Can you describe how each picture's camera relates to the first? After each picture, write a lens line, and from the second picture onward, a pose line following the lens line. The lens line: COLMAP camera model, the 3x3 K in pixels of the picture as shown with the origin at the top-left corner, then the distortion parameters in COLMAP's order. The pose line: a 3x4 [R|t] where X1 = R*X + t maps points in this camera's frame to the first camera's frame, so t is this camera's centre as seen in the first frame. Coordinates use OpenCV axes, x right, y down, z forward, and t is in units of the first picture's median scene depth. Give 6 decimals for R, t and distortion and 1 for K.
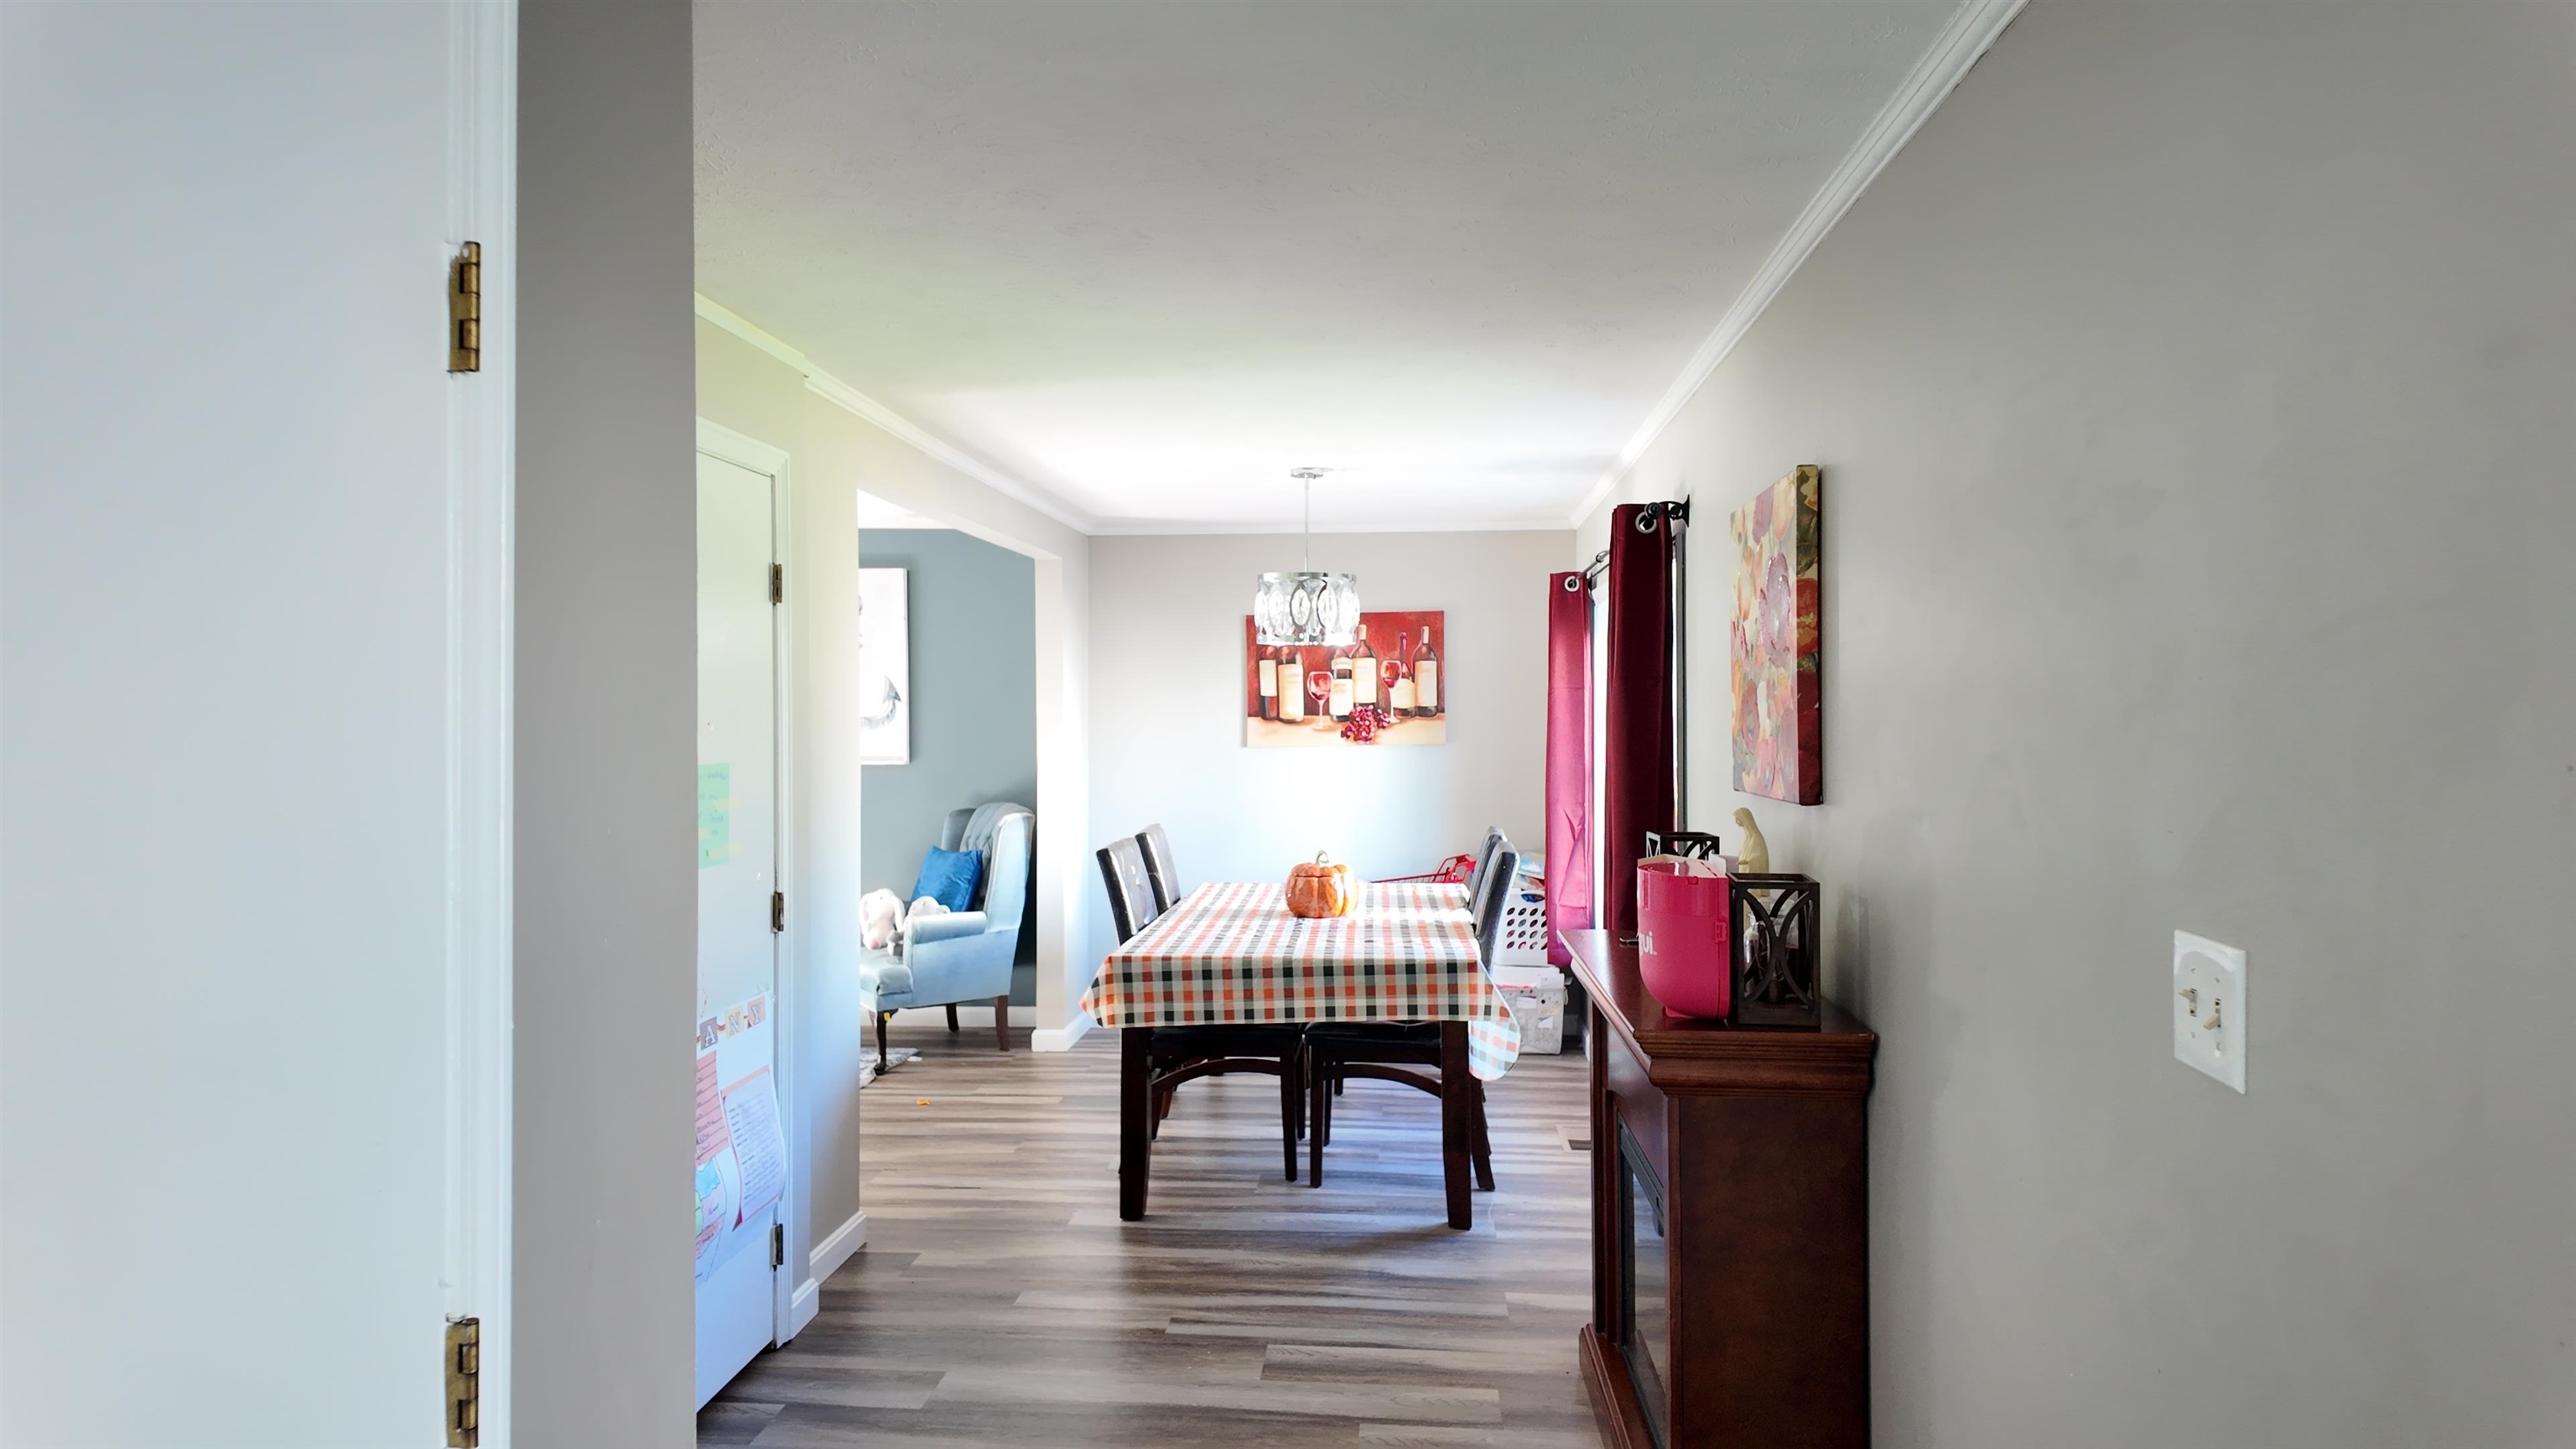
lens RADIAL K [[1521.0, 0, 1246.7], [0, 1521.0, 718.6], [0, 0, 1]] dist [0.030357, -0.002579]
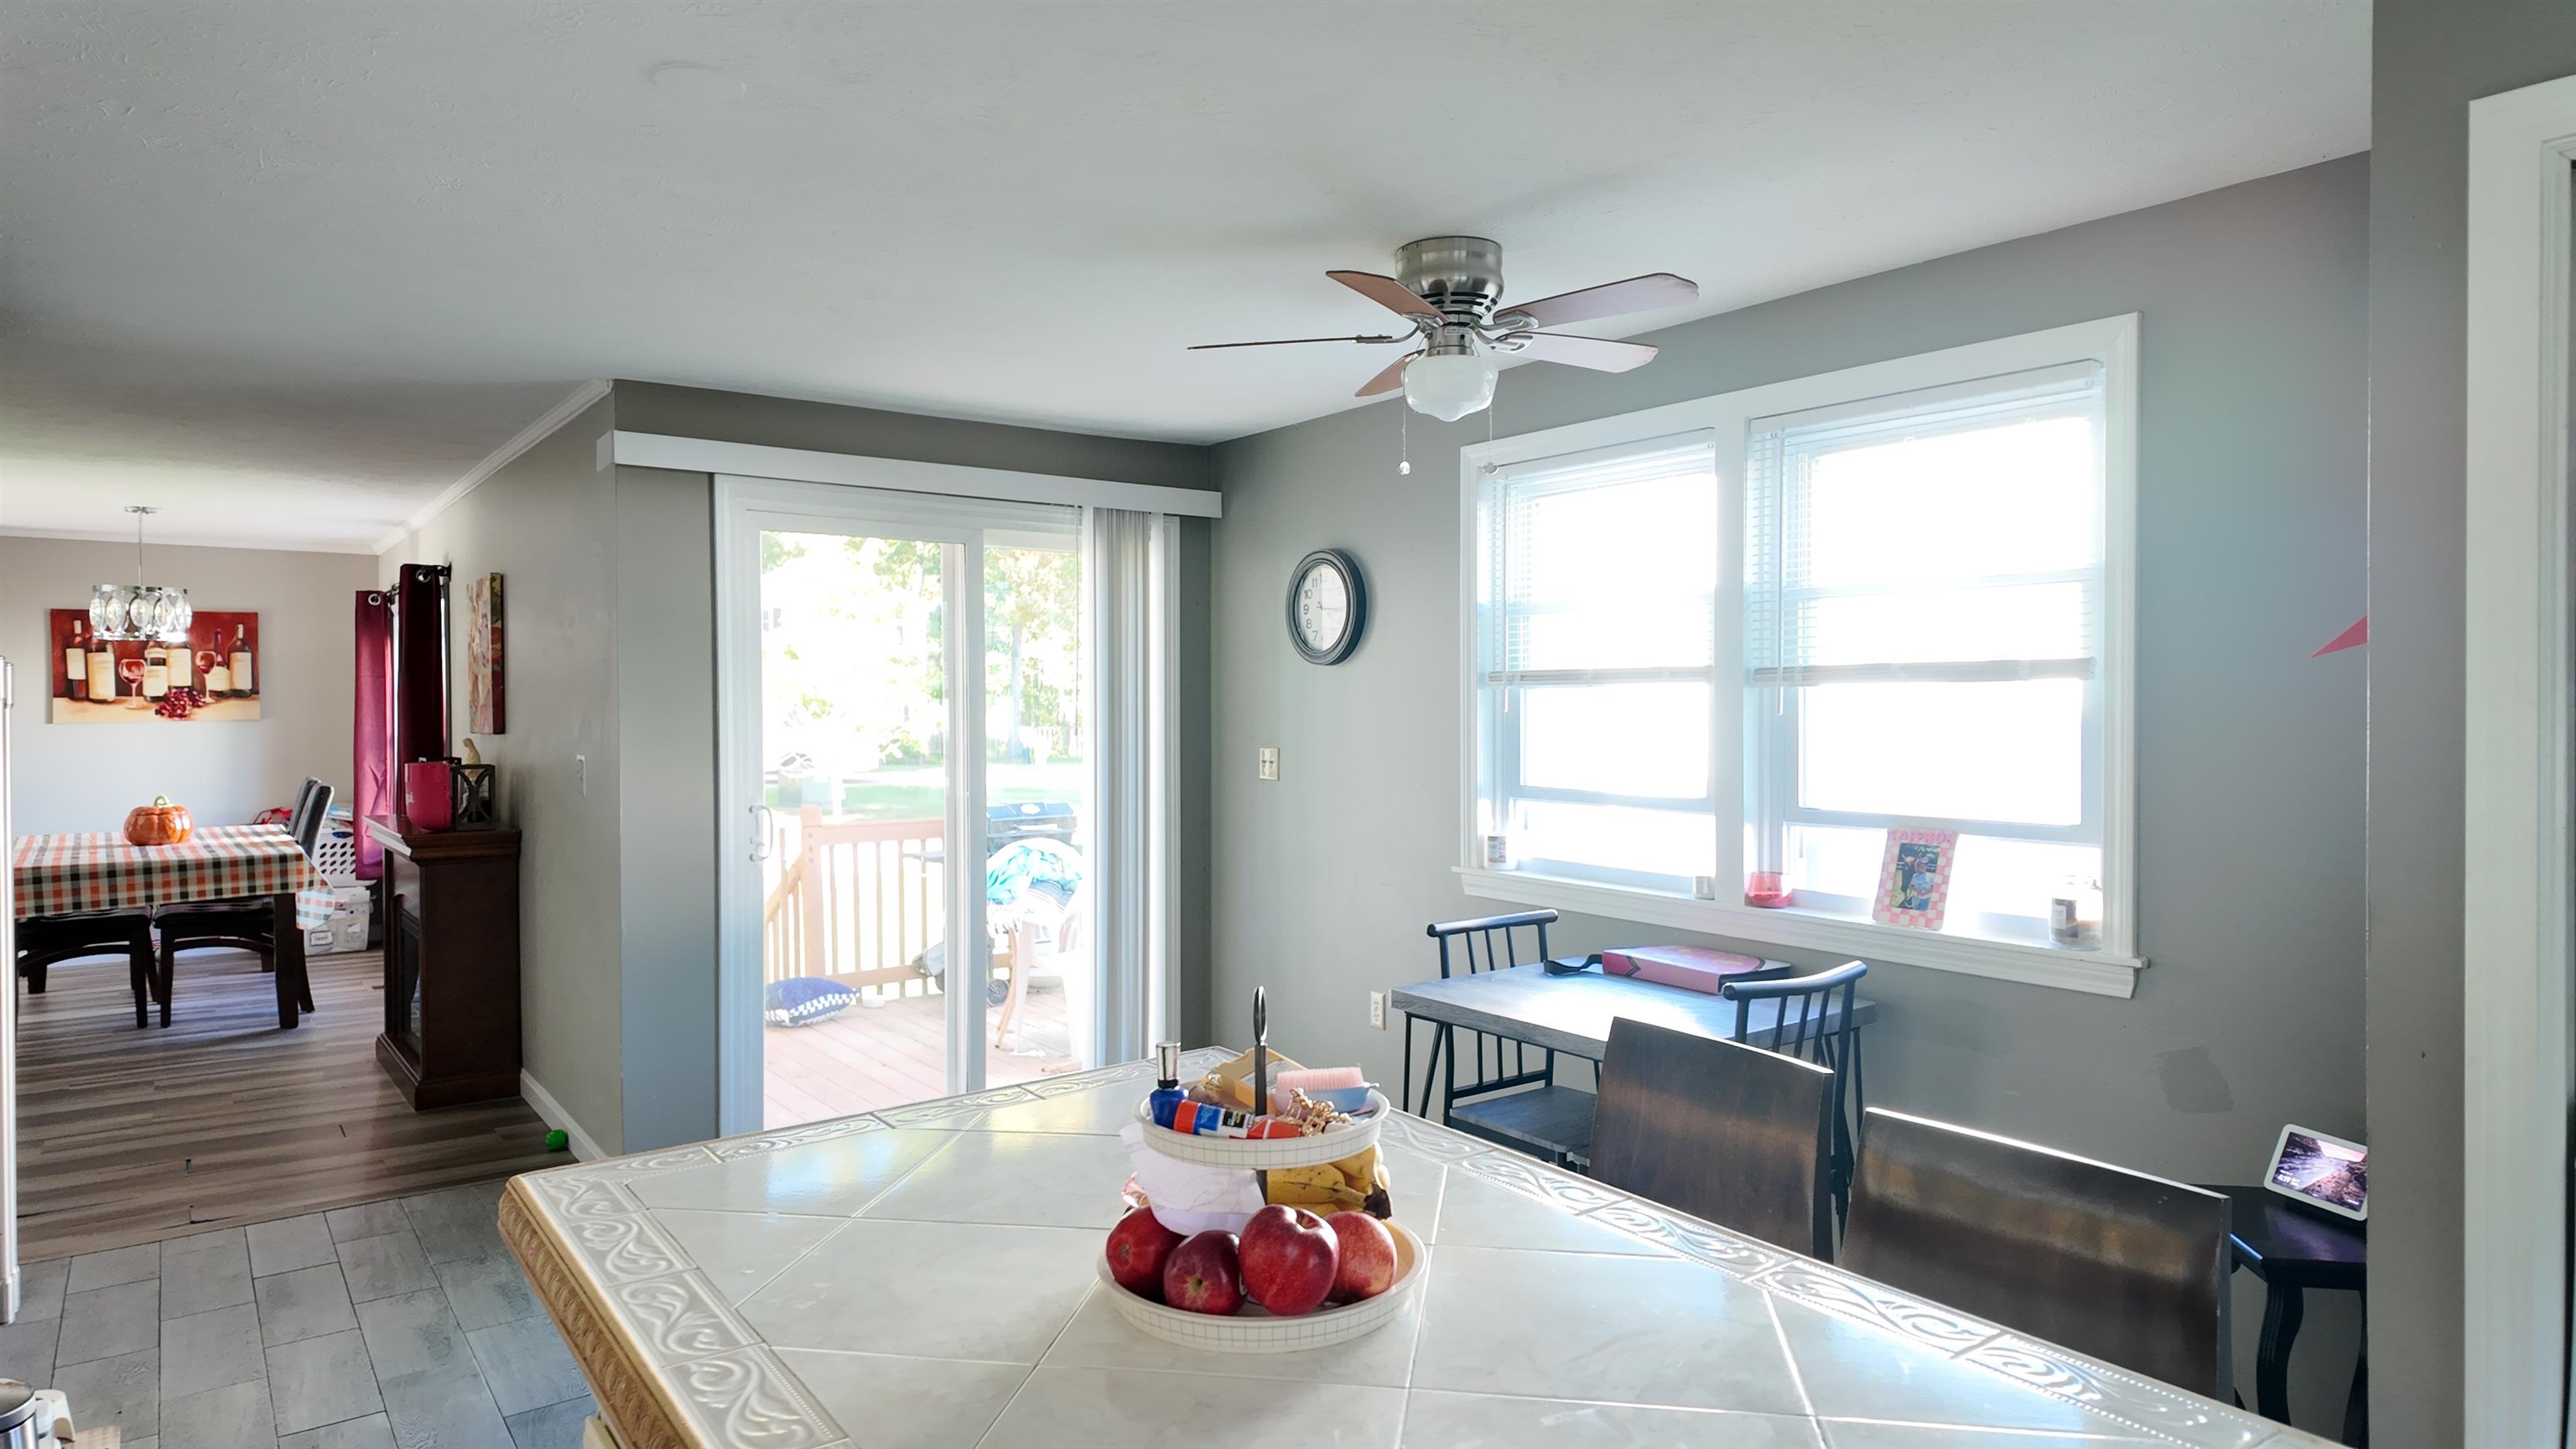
lens RADIAL K [[1521.0, 0, 1246.7], [0, 1521.0, 718.6], [0, 0, 1]] dist [0.030357, -0.002579]
pose [[0.751269, -0.007065, 0.659958, -0.105578], [0.002339, 0.999965, 0.008042, 0.008587], [-0.659992, -0.004498, 0.751259, -0.536149]]
